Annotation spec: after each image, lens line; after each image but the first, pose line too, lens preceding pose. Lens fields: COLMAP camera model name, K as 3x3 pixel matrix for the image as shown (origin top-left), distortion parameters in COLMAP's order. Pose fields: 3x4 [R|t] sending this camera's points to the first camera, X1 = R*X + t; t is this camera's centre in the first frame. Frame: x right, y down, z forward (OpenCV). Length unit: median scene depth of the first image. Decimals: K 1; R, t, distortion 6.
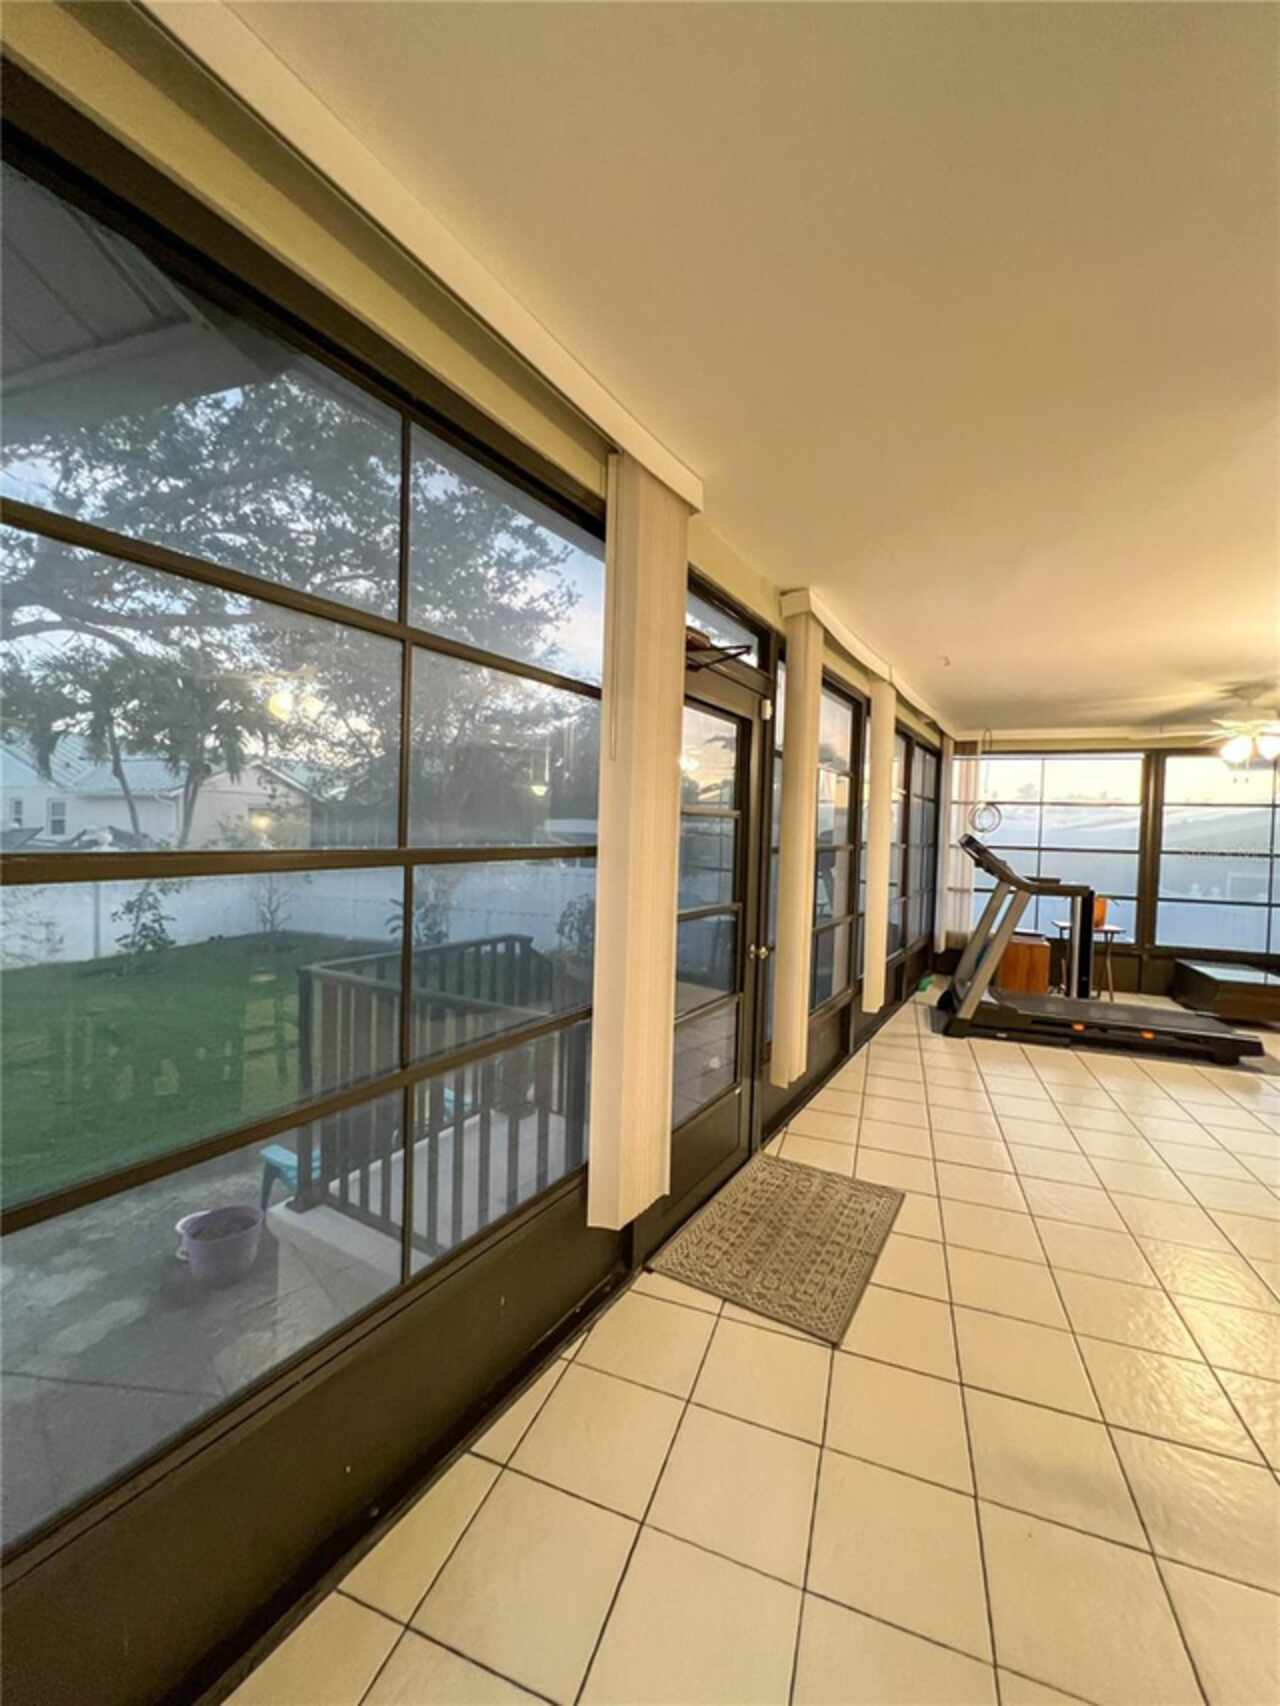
lens RADIAL K [[696.5, 0, 640.0], [0, 696.5, 853.0], [0, 0, 1]] dist [0.000014, 0.000487]
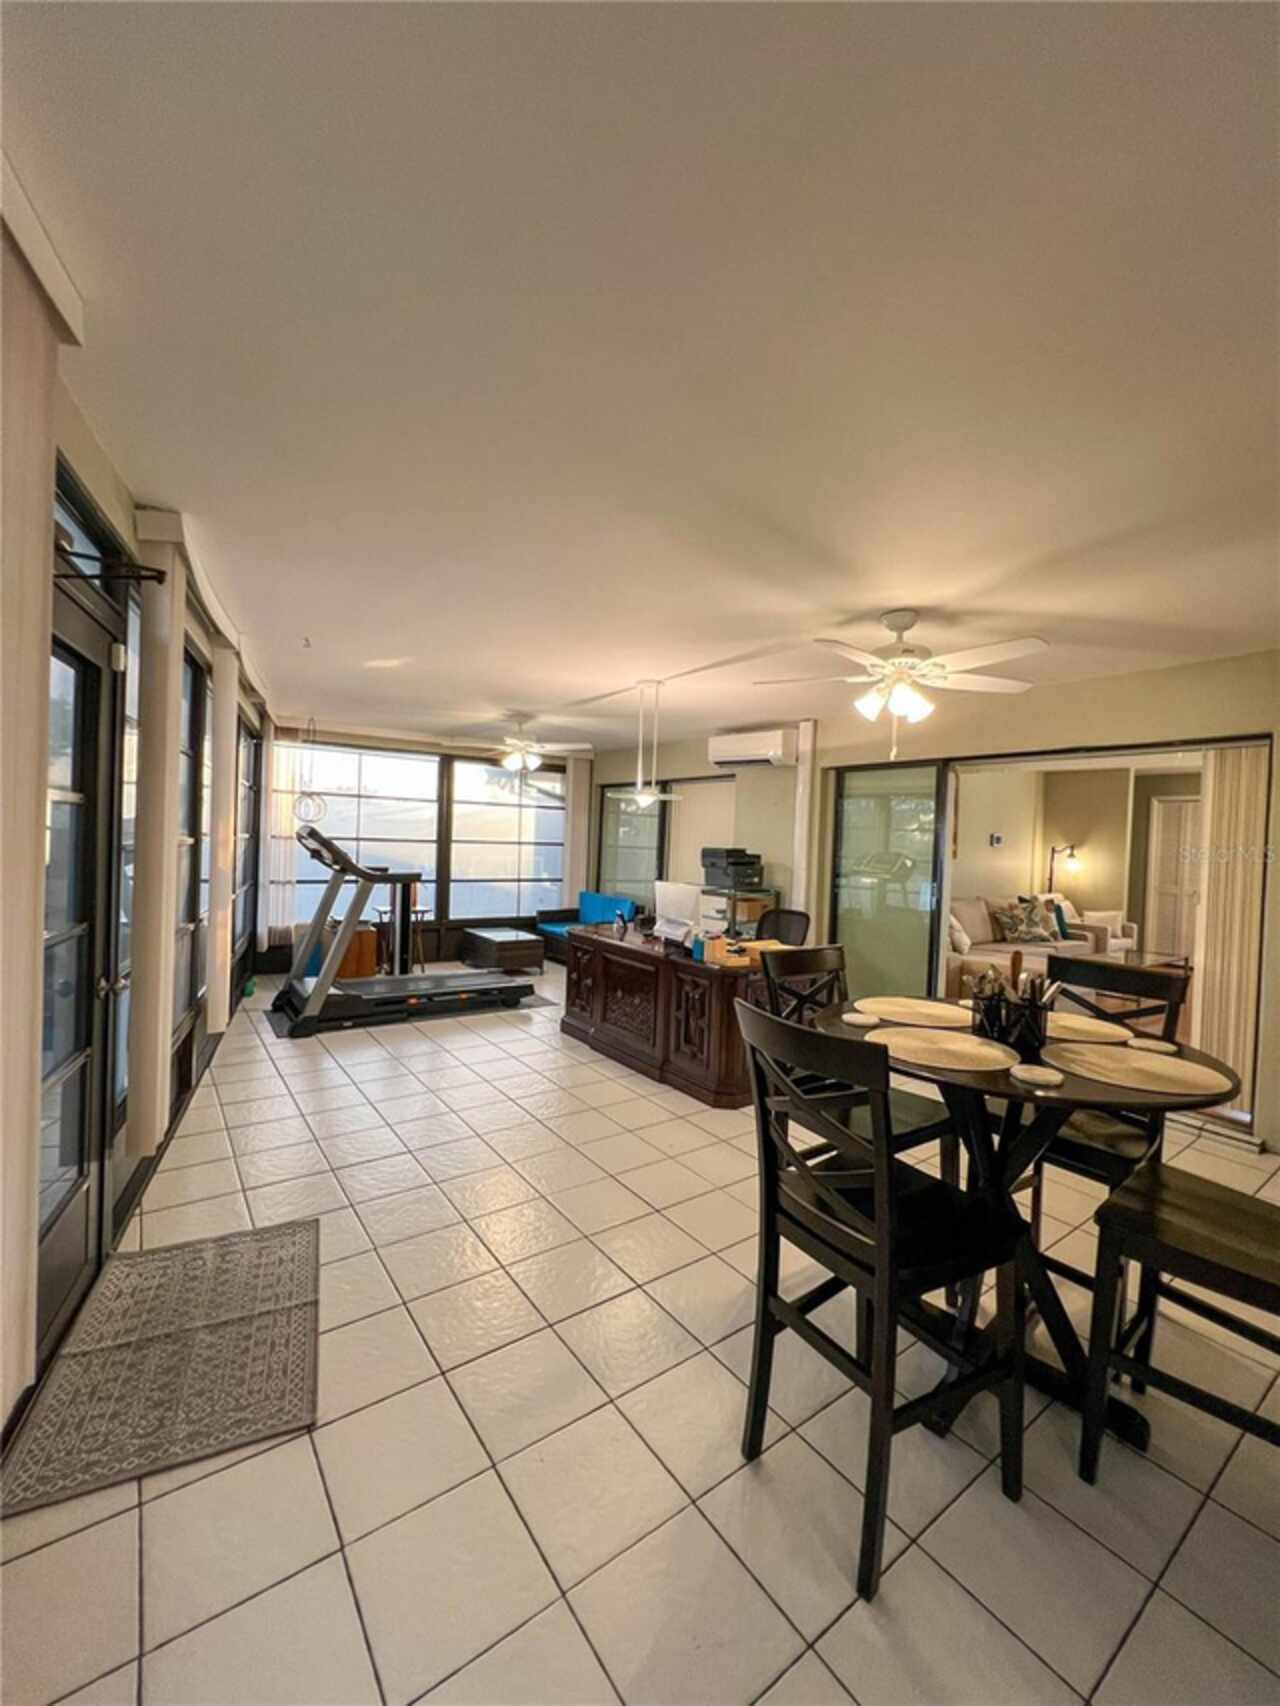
lens RADIAL K [[696.5, 0, 640.0], [0, 696.5, 853.0], [0, 0, 1]] dist [0.000014, 0.000487]
pose [[0.545972, -0.024493, 0.837445, -0.092031], [0.008835, 0.999685, 0.023478, -0.007741], [-0.837757, -0.005419, 0.546017, 0.089495]]
